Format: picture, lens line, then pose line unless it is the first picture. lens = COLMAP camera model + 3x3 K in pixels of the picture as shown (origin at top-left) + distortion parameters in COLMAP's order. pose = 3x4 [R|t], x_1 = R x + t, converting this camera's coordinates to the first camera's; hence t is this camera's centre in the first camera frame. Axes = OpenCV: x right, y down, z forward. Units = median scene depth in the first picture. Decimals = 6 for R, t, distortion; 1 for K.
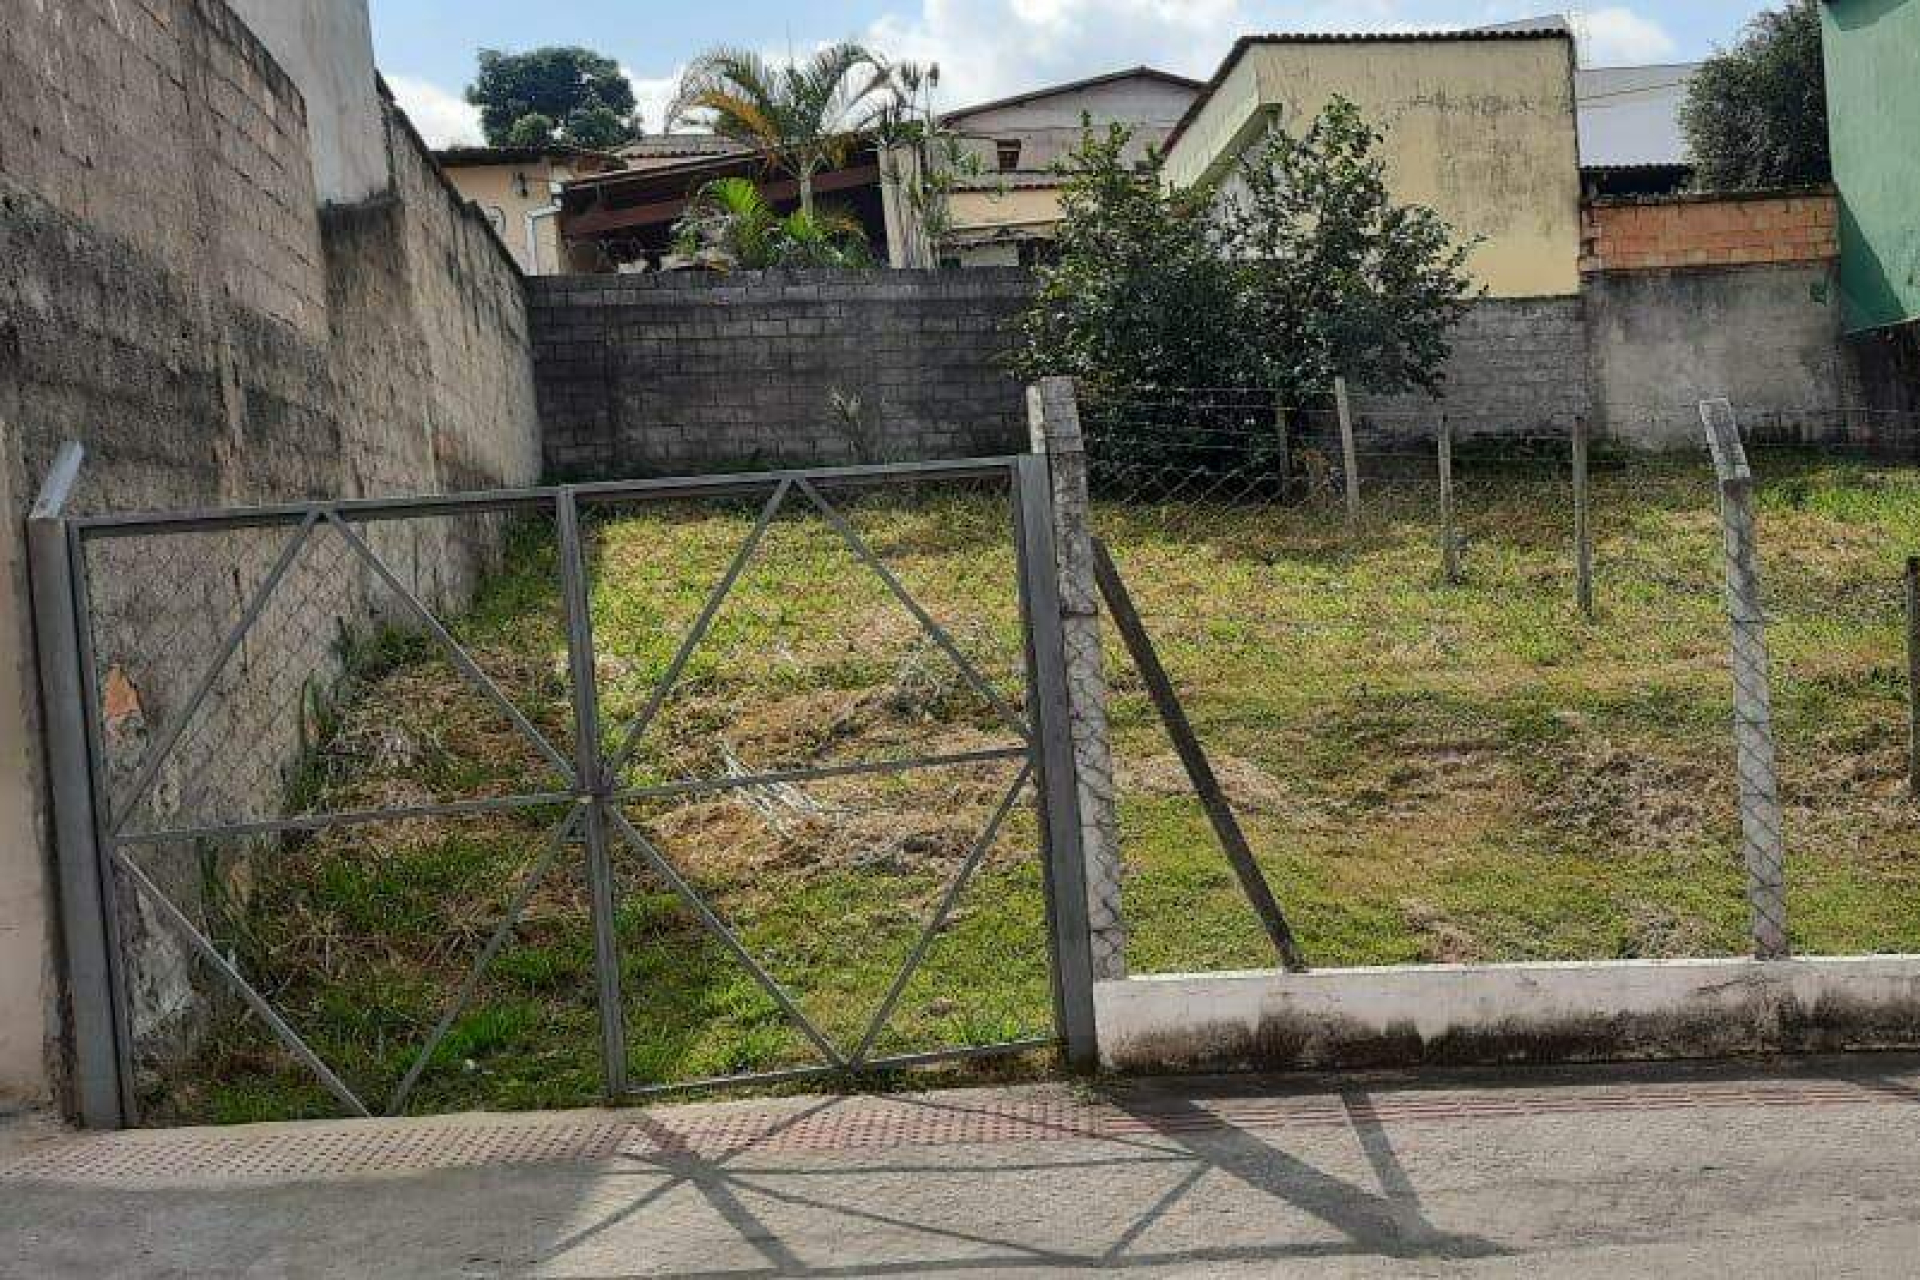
lens RADIAL K [[2144.1, 0, 944.8], [0, 2144.1, 668.3], [0, 0, 1]] dist [0.037823, 0.000000]
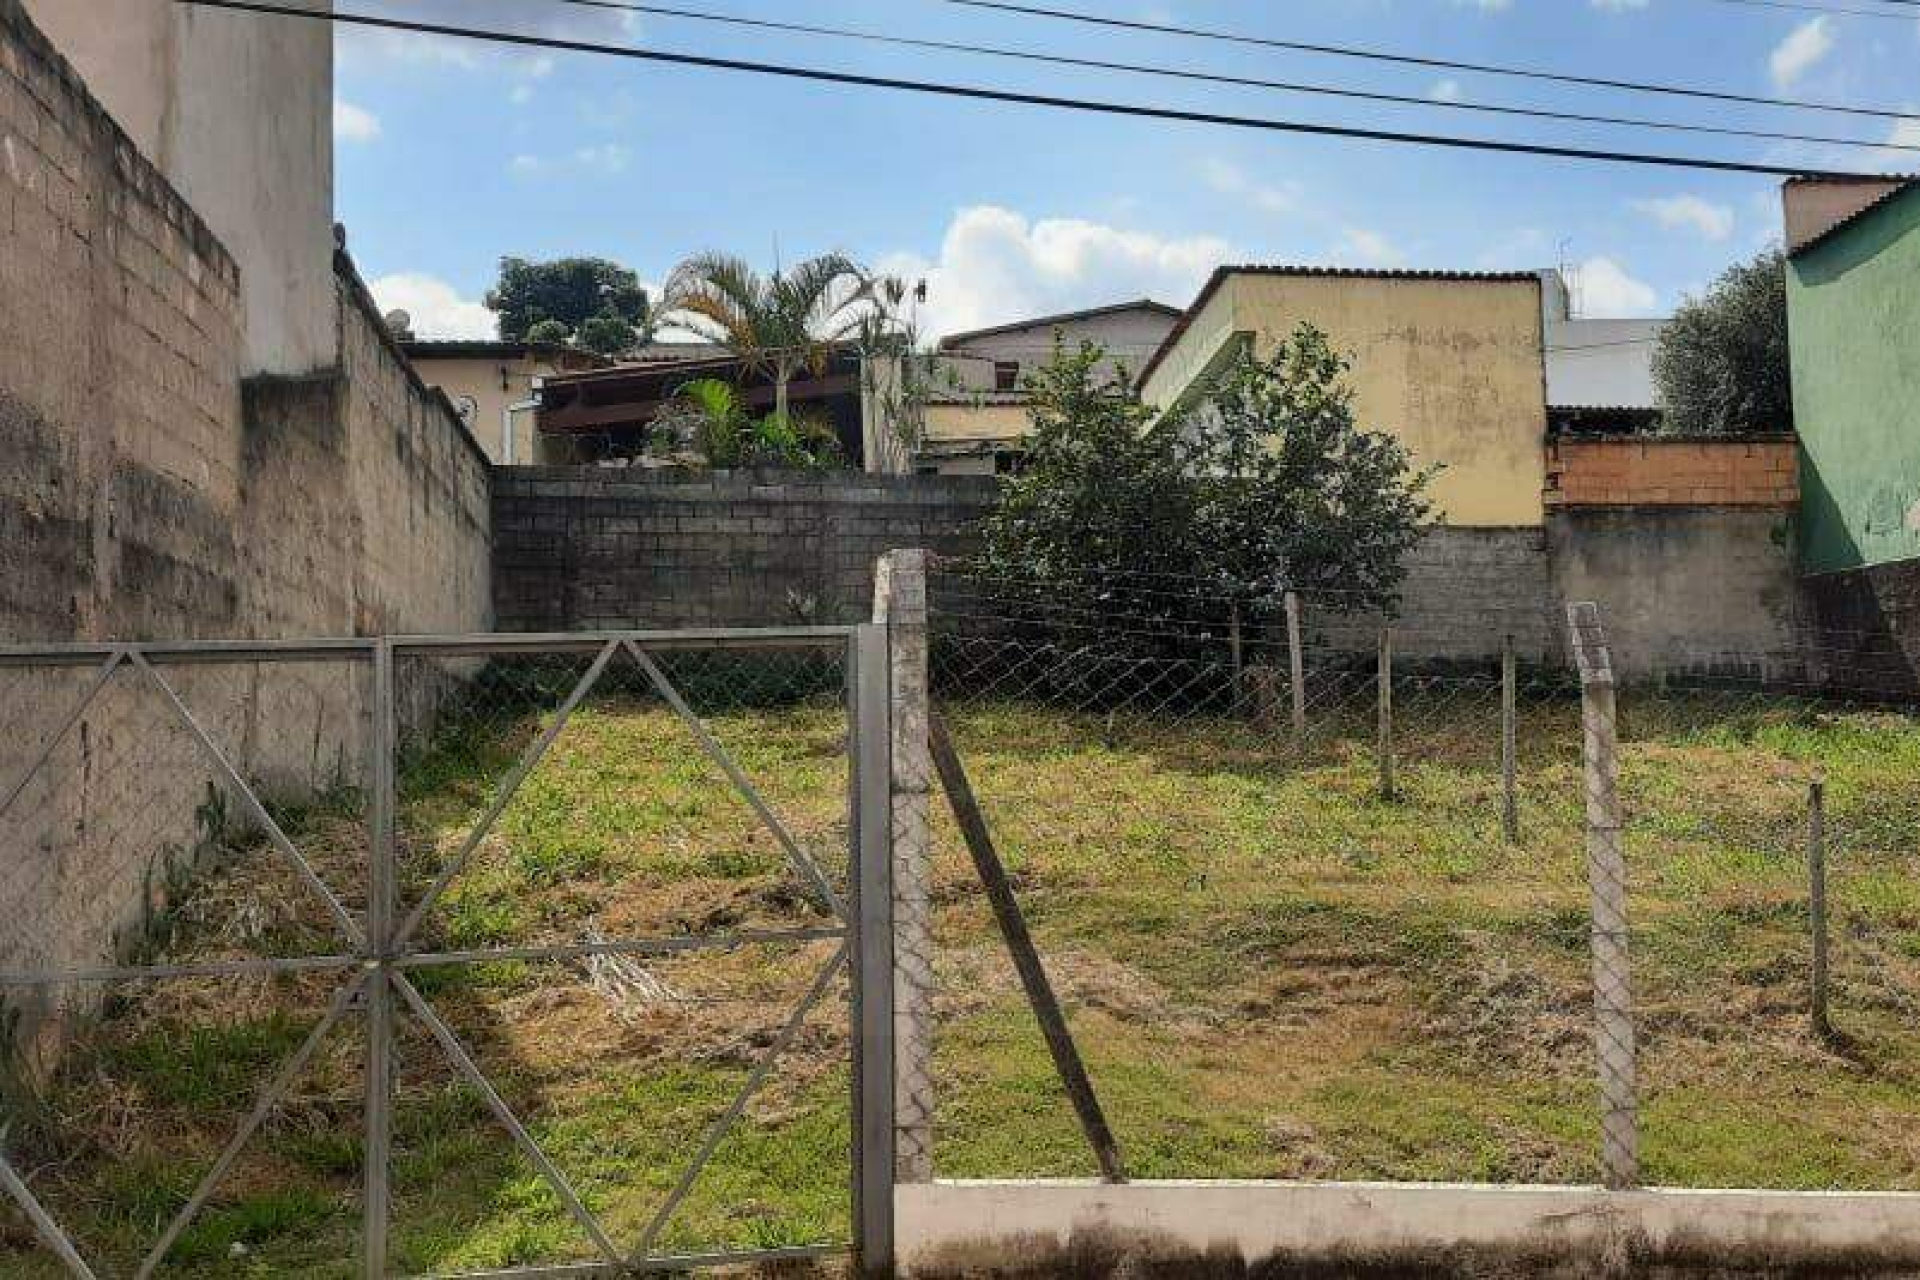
lens RADIAL K [[2144.1, 0, 970.1], [0, 2144.1, 632.9], [0, 0, 1]] dist [0.037823, 0.000000]
pose [[0.999133, 0.041536, 0.002758, 0.048037], [-0.040912, 0.992047, -0.119031, 0.009956], [-0.007680, 0.118815, 0.992887, 0.022392]]
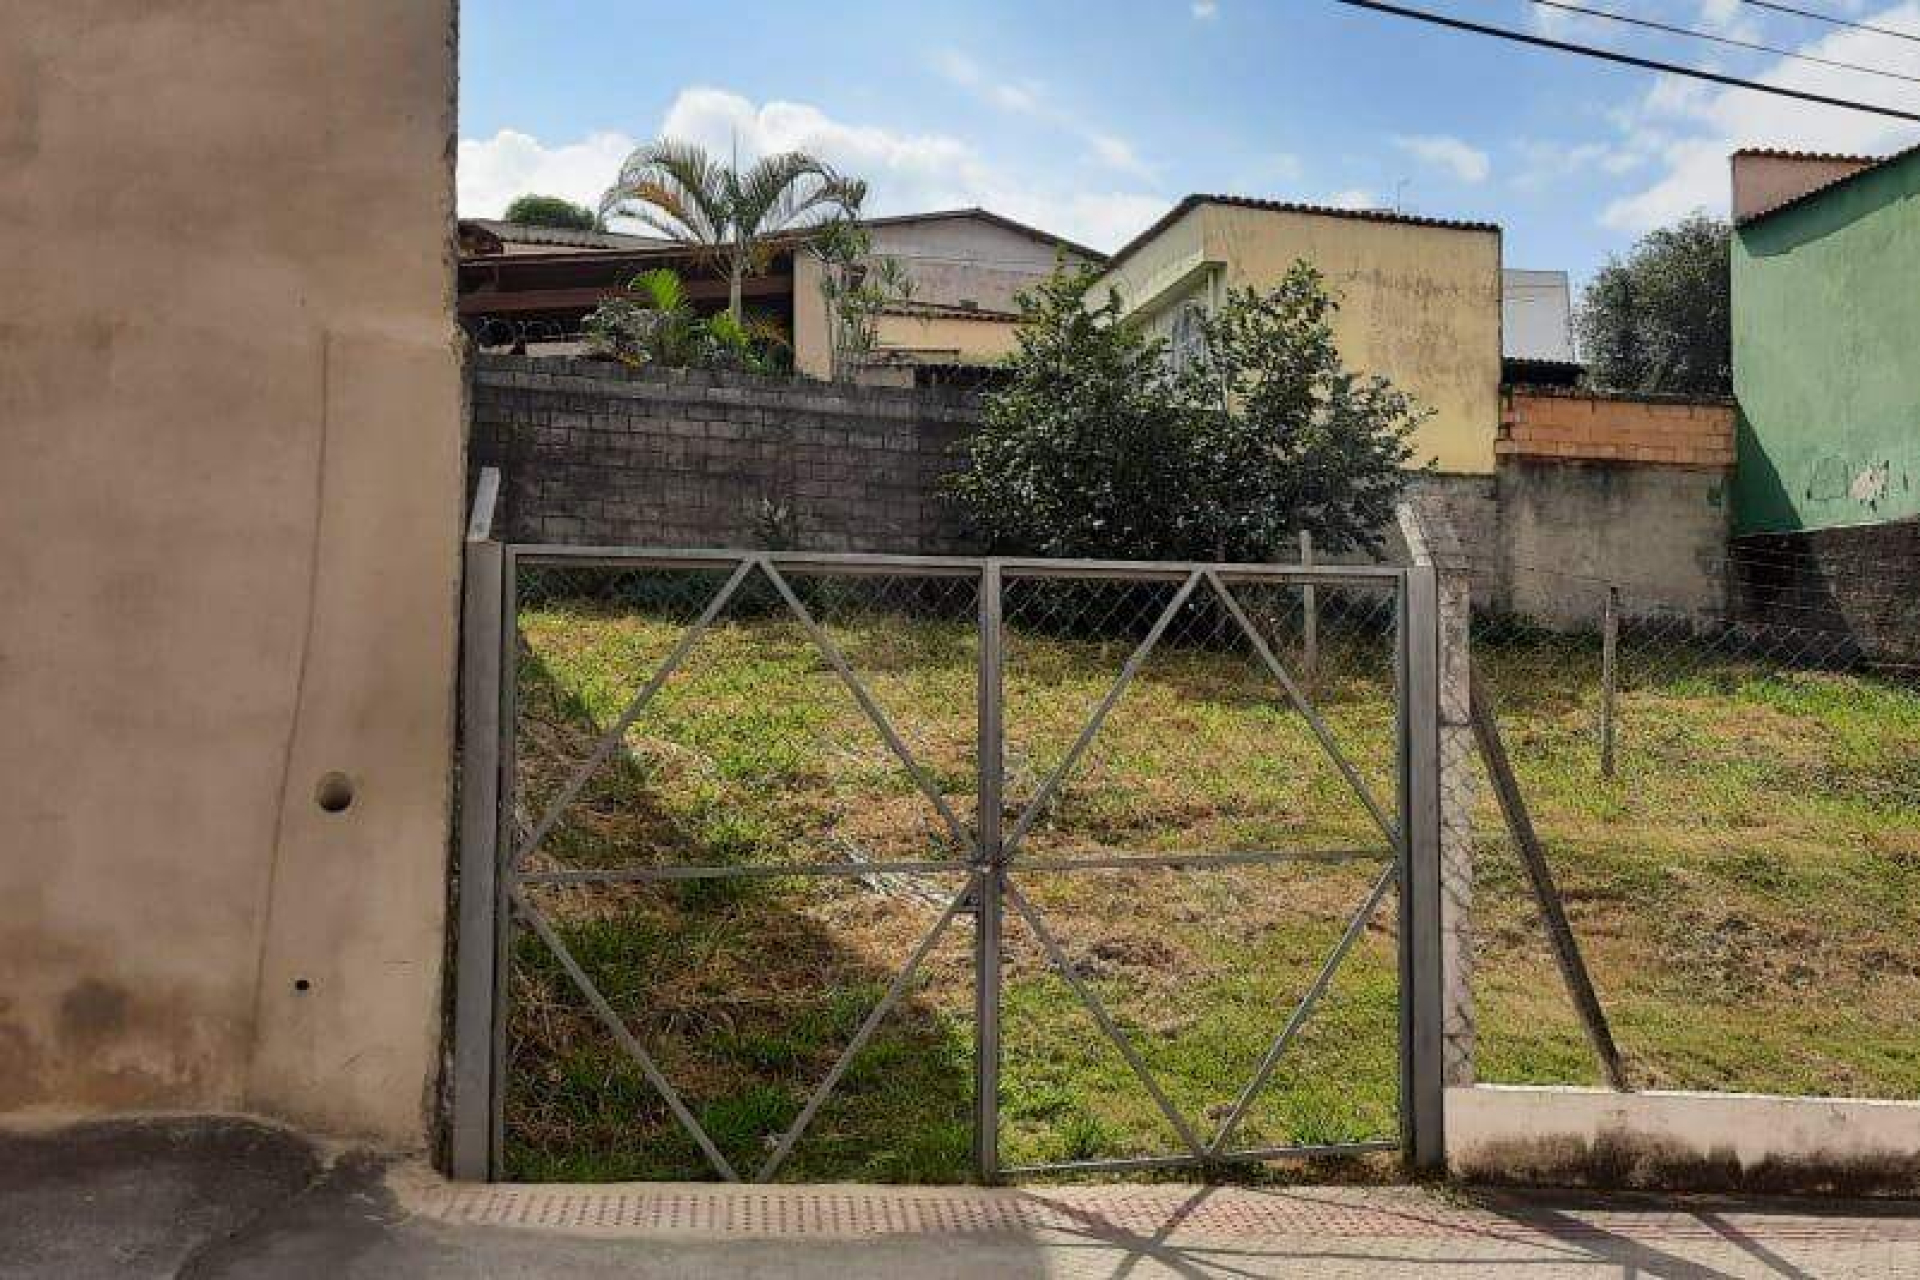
lens RADIAL K [[2232.3, 0, 948.0], [0, 2232.3, 633.5], [0, 0, 1]] dist [0.051284, 0.000000]
pose [[0.986090, 0.087763, 0.141153, -0.188577], [-0.076031, 0.993349, -0.086474, 0.023863], [-0.147803, 0.074539, 0.986204, -0.017039]]
